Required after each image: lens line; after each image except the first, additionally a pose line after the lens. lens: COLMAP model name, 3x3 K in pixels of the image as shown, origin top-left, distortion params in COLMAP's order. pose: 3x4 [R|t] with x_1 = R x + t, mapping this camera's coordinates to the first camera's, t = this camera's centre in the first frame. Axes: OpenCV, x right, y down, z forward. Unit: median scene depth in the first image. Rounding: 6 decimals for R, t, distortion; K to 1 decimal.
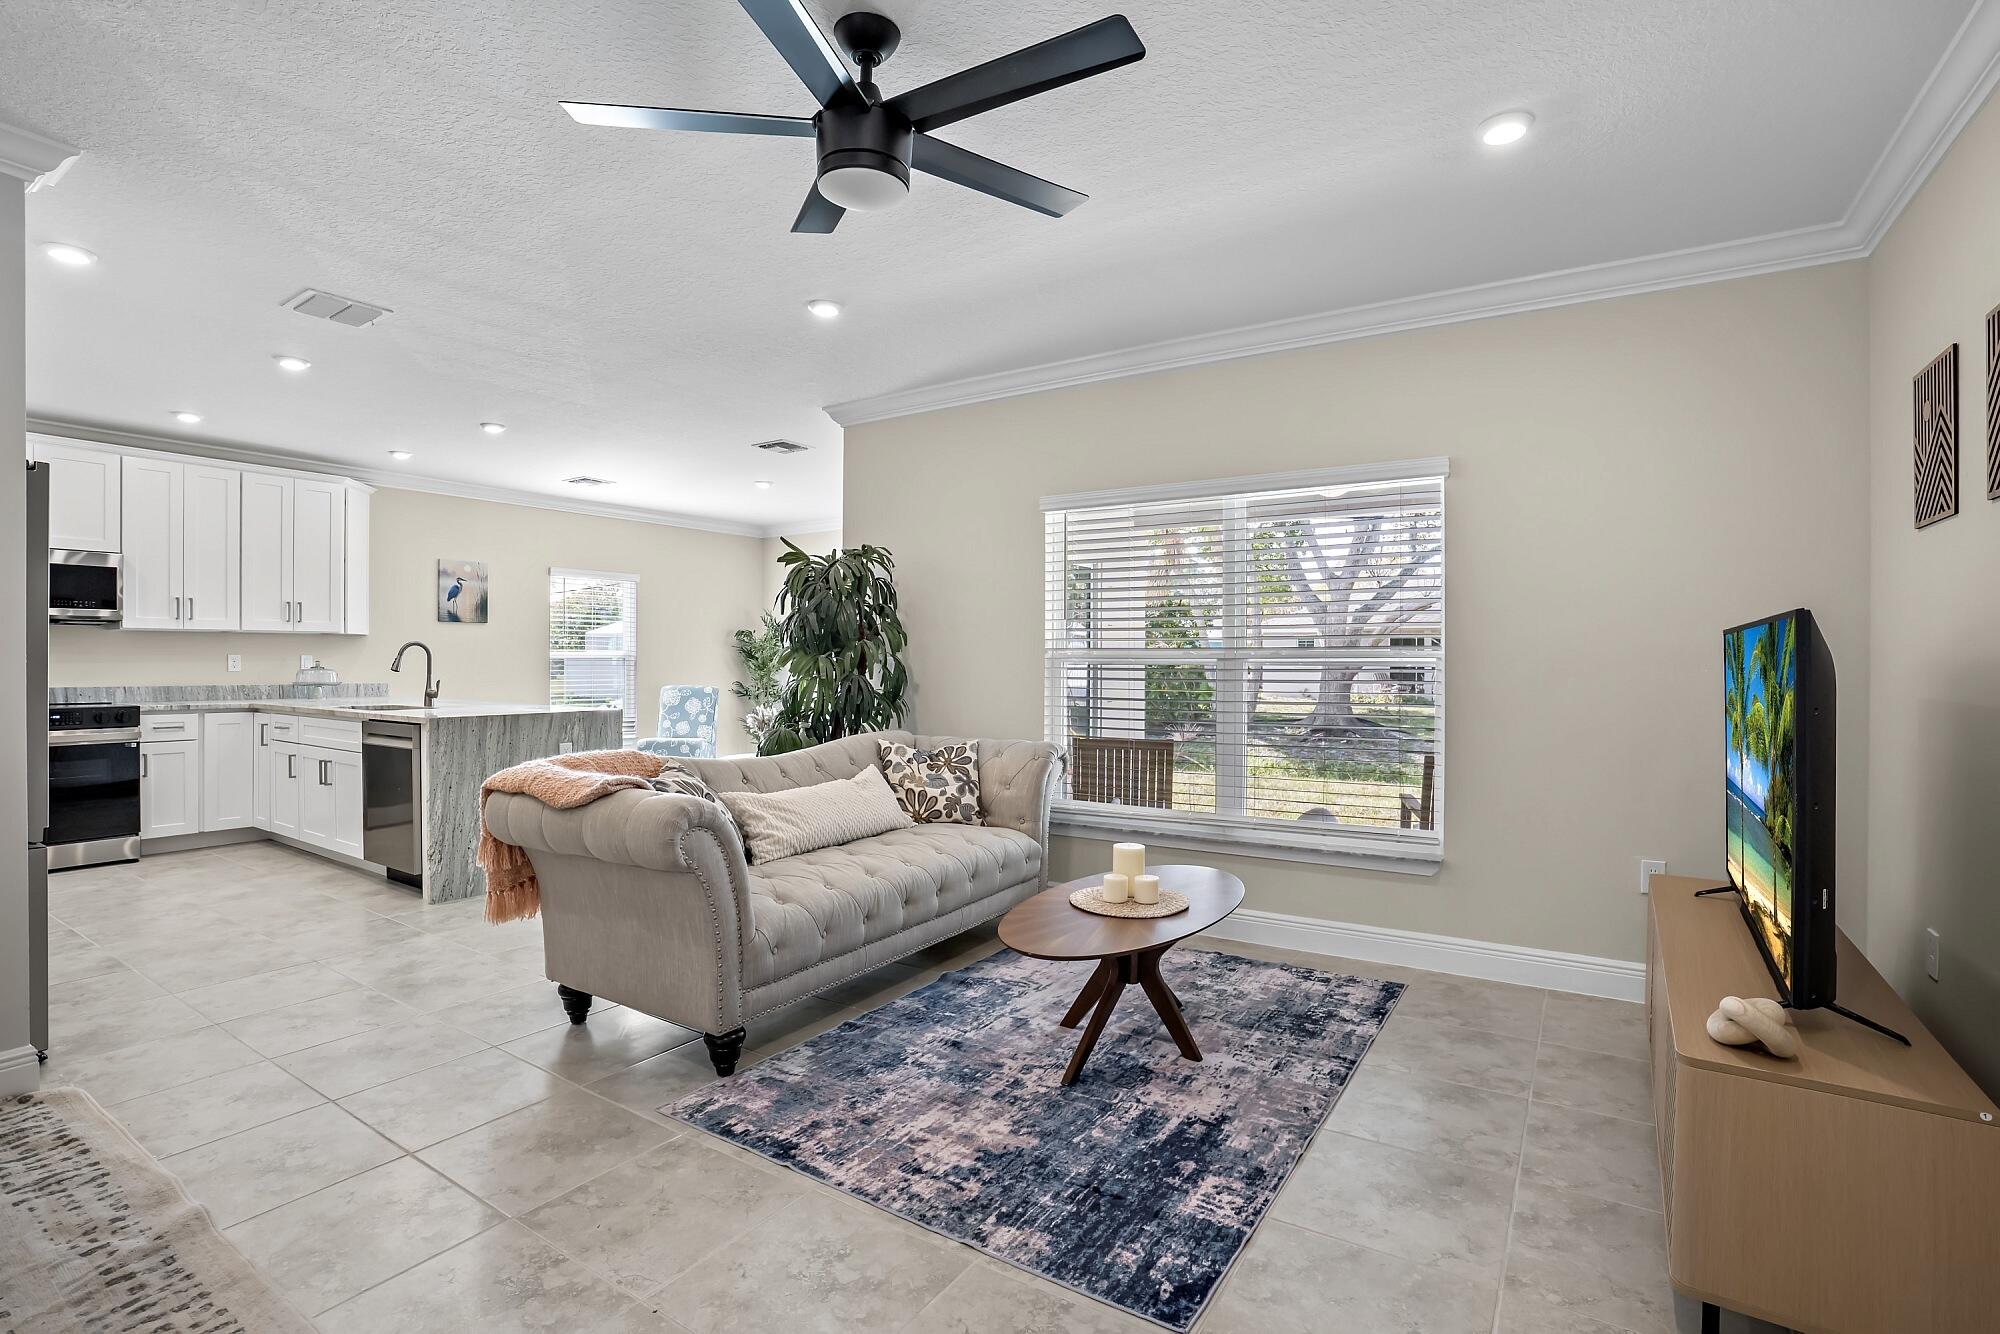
lens RADIAL K [[955.6, 0, 991.0], [0, 955.6, 661.0], [0, 0, 1]] dist [-0.070198, 0.031379]
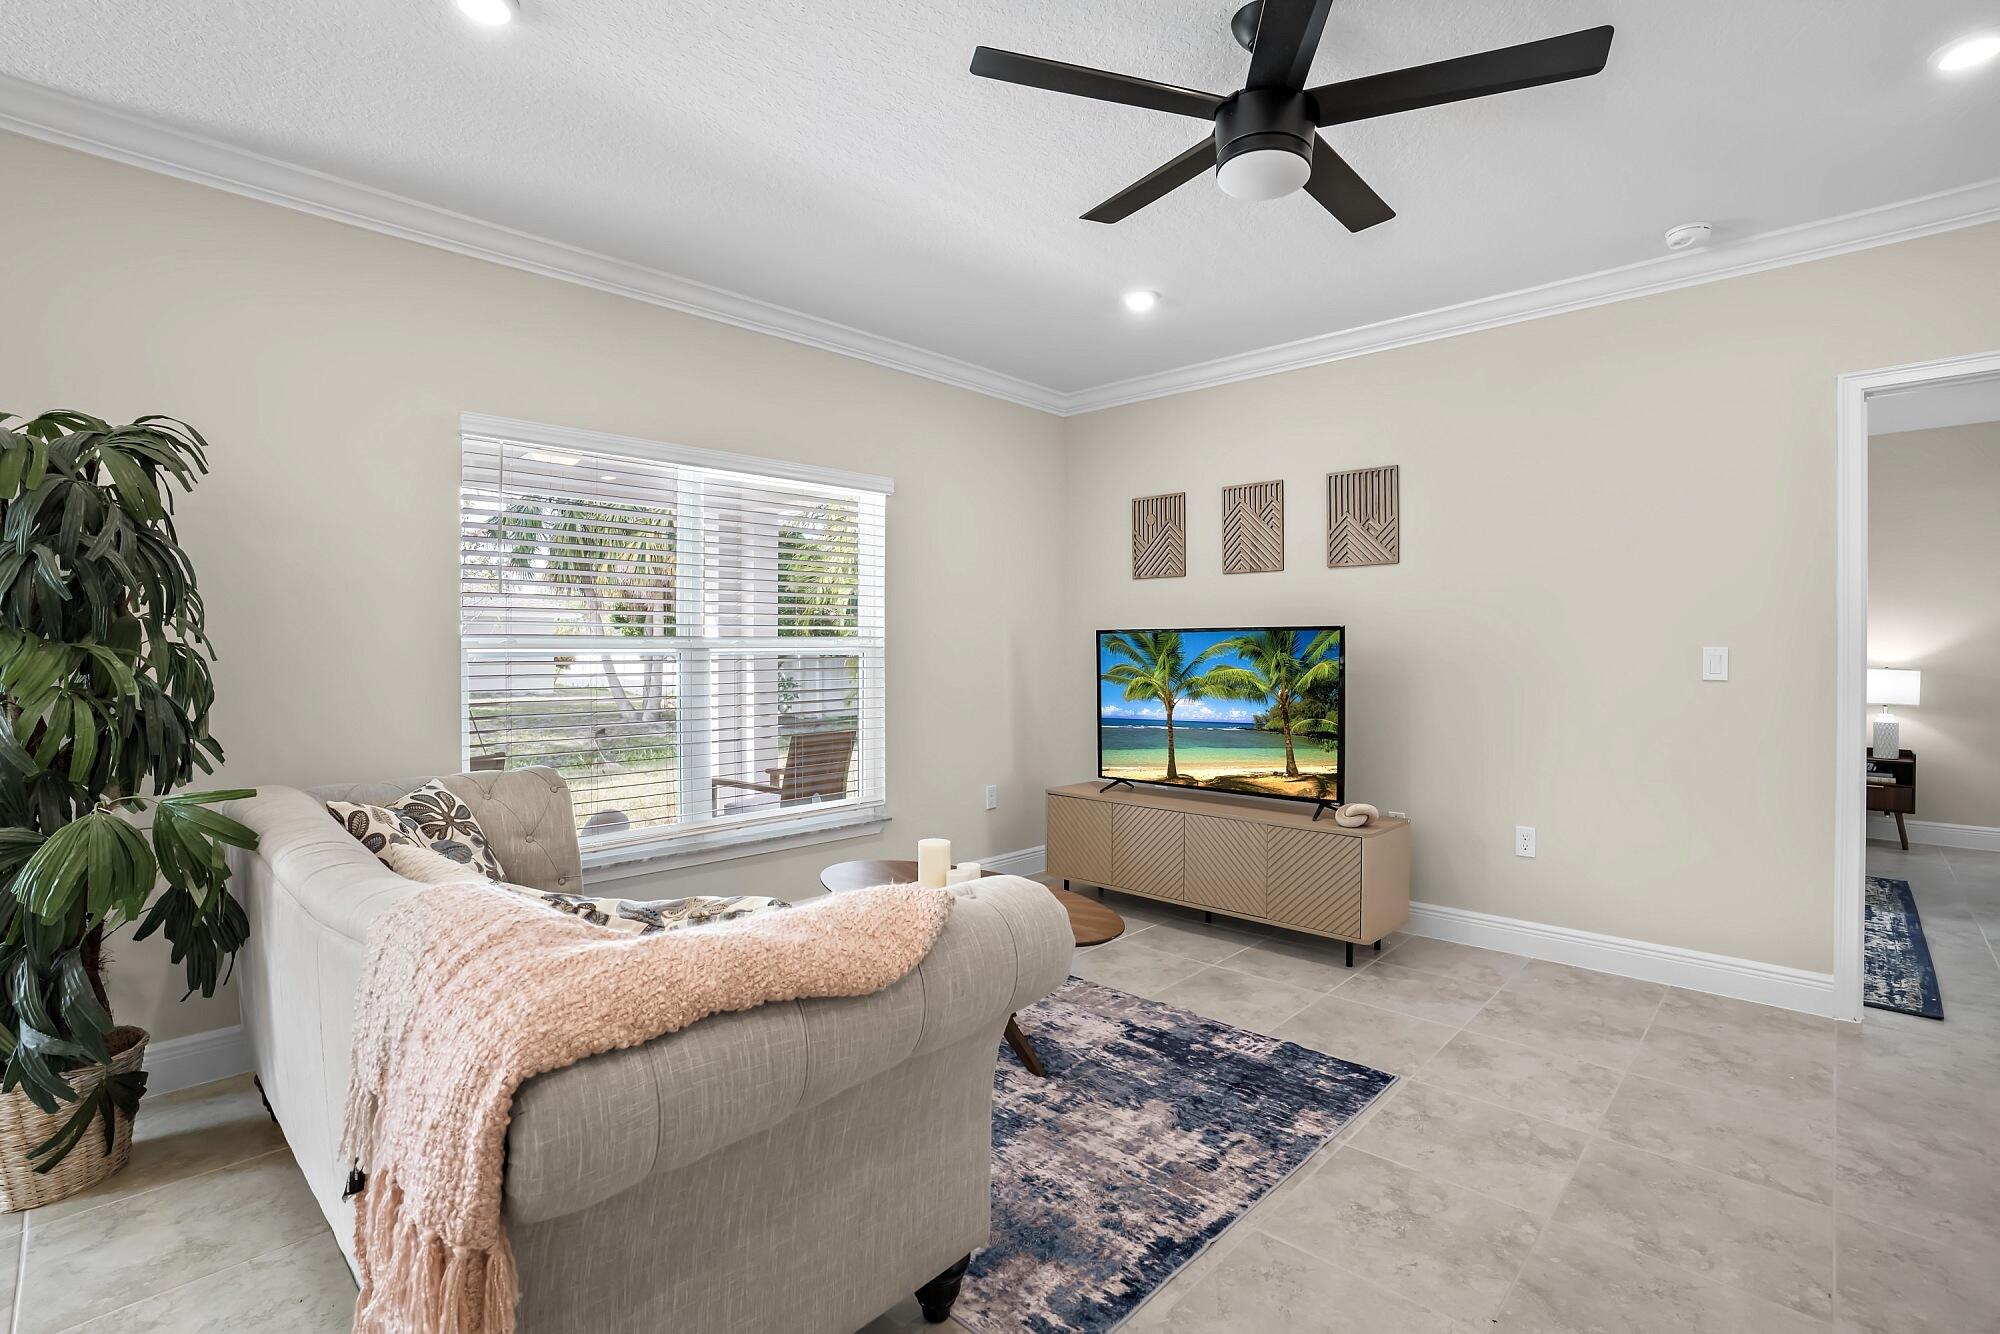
lens RADIAL K [[932.6, 0, 1017.8], [0, 932.6, 649.9], [0, 0, 1]] dist [-0.078111, 0.025571]
pose [[0.155196, 0.002345, 0.987881, -0.629181], [0.002390, 0.999993, -0.002749, 0.002357], [-0.987881, 0.002787, 0.155189, 0.623534]]
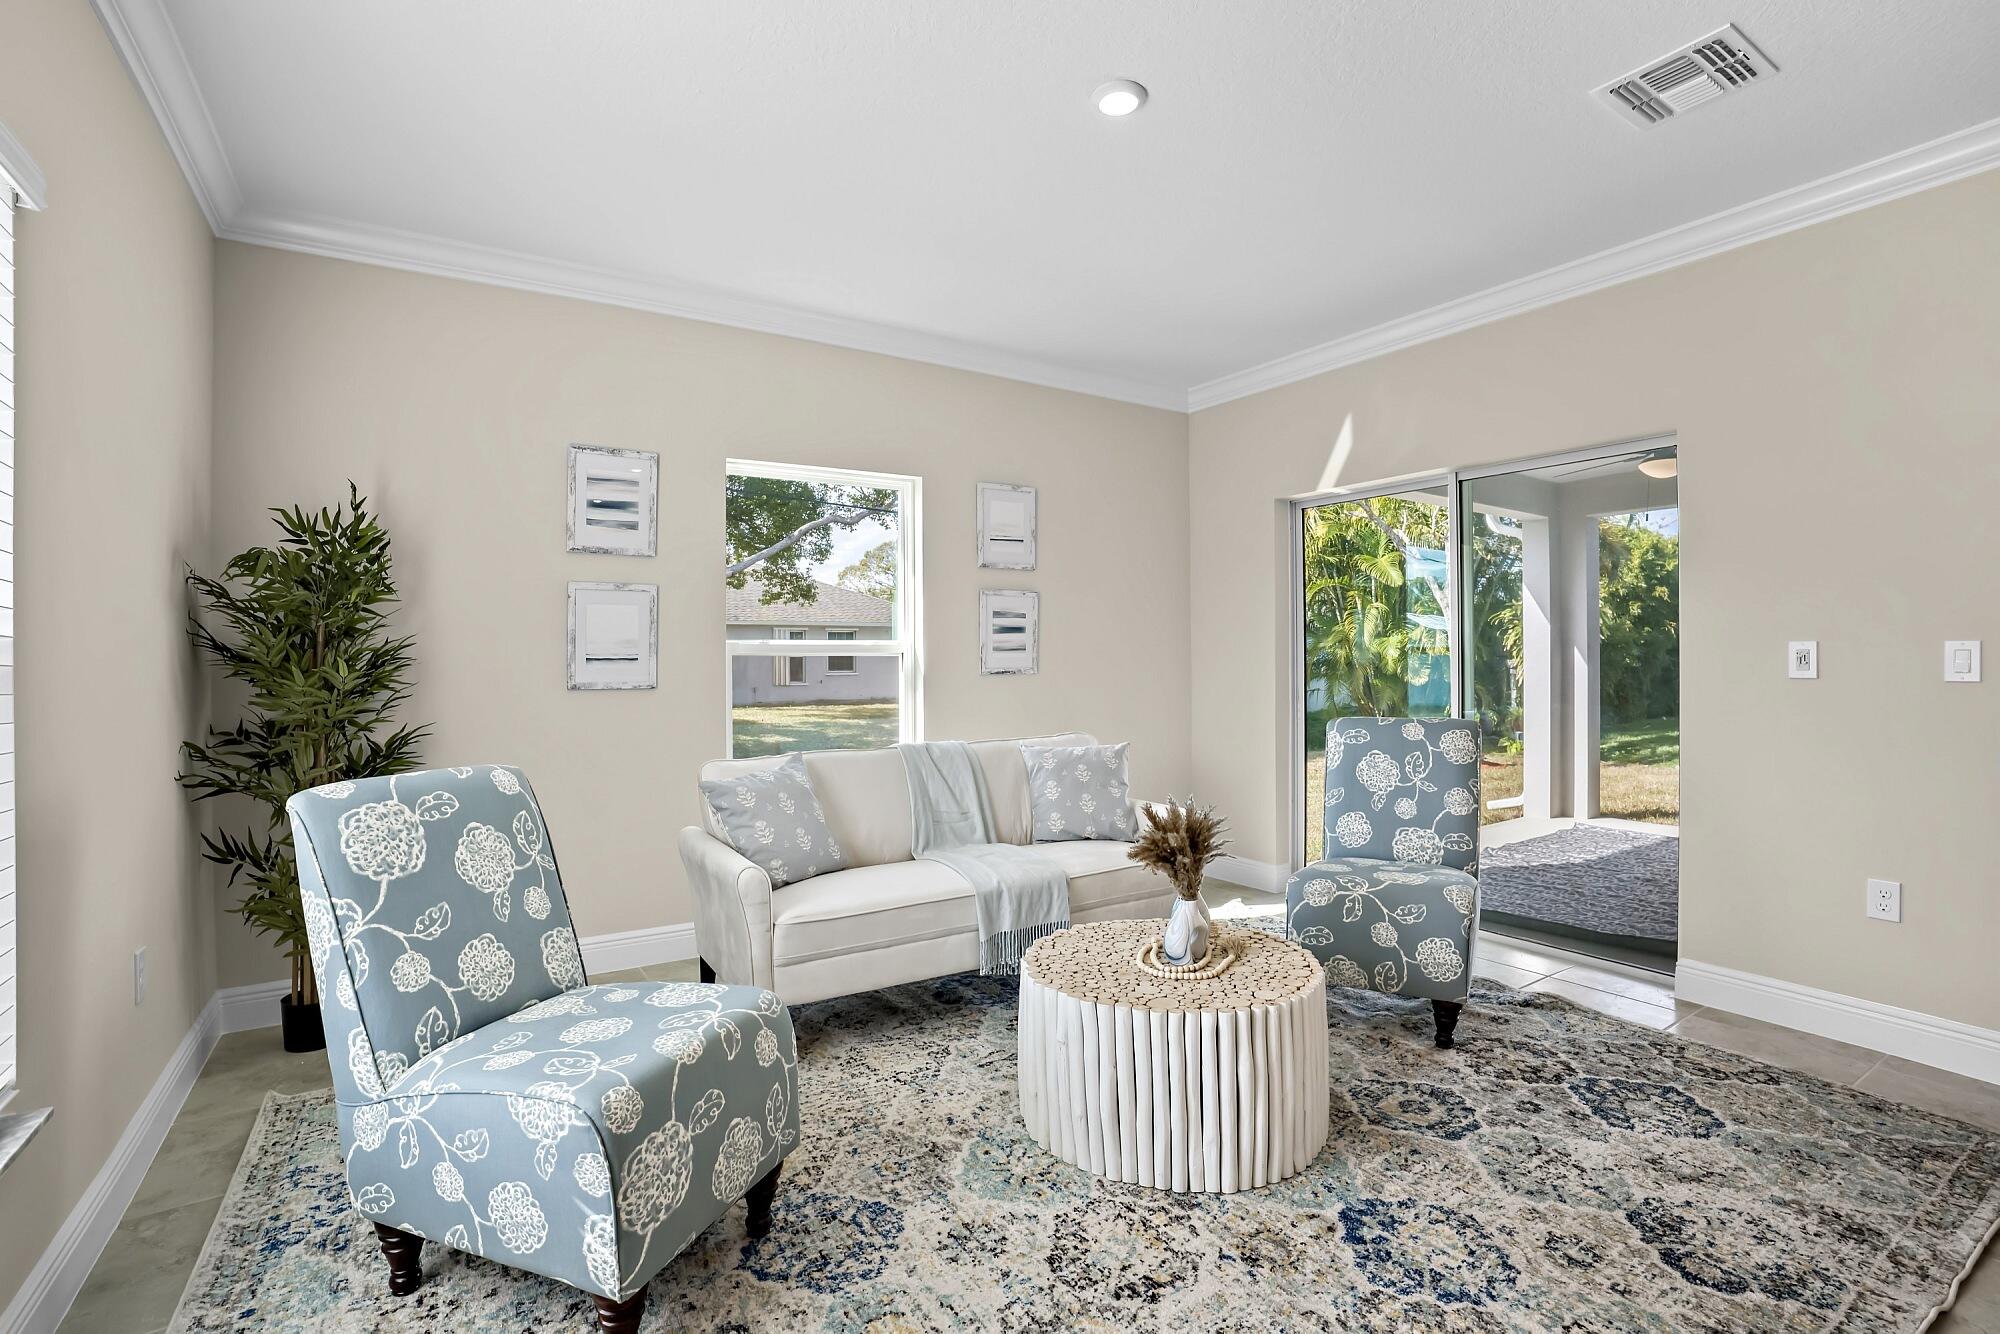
lens RADIAL K [[923.0, 0, 1009.2], [0, 923.0, 662.3], [0, 0, 1]] dist [-0.074618, 0.027338]
pose [[0.387620, -0.009631, 0.921769, -1.067105], [0.008461, 0.999940, 0.006890, 0.000004], [-0.921780, 0.005128, 0.387678, 1.847415]]
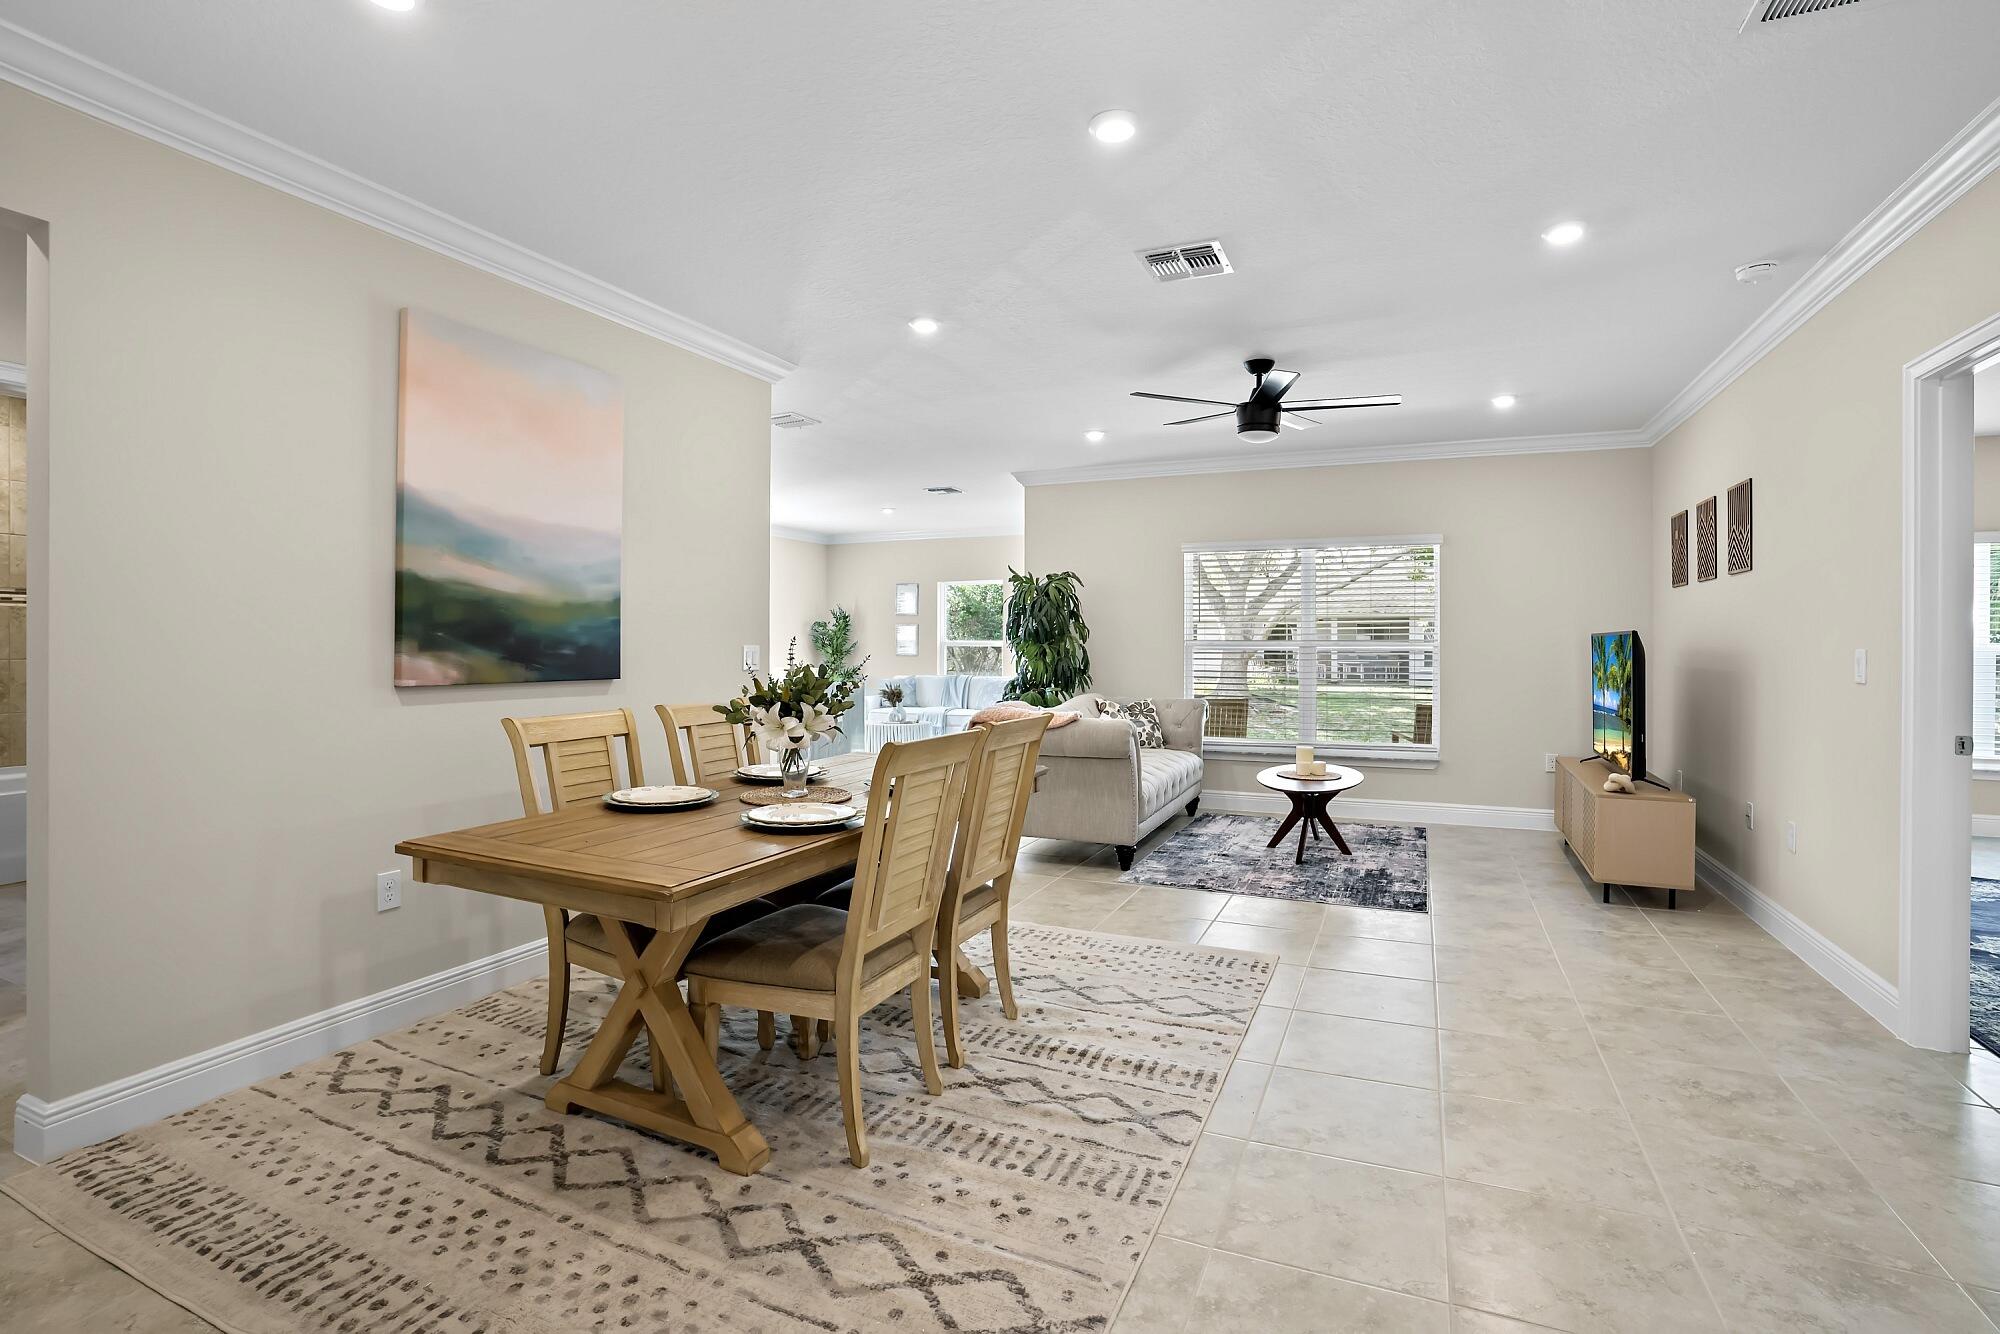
lens RADIAL K [[966.3, 0, 996.5], [0, 966.3, 631.7], [0, 0, 1]] dist [-0.041150, 0.000307]
pose [[0.986286, 0.001223, 0.165040, -0.627230], [0.001033, 0.999907, -0.013584, -0.006731], [-0.165042, 0.013568, 0.986193, -0.632647]]
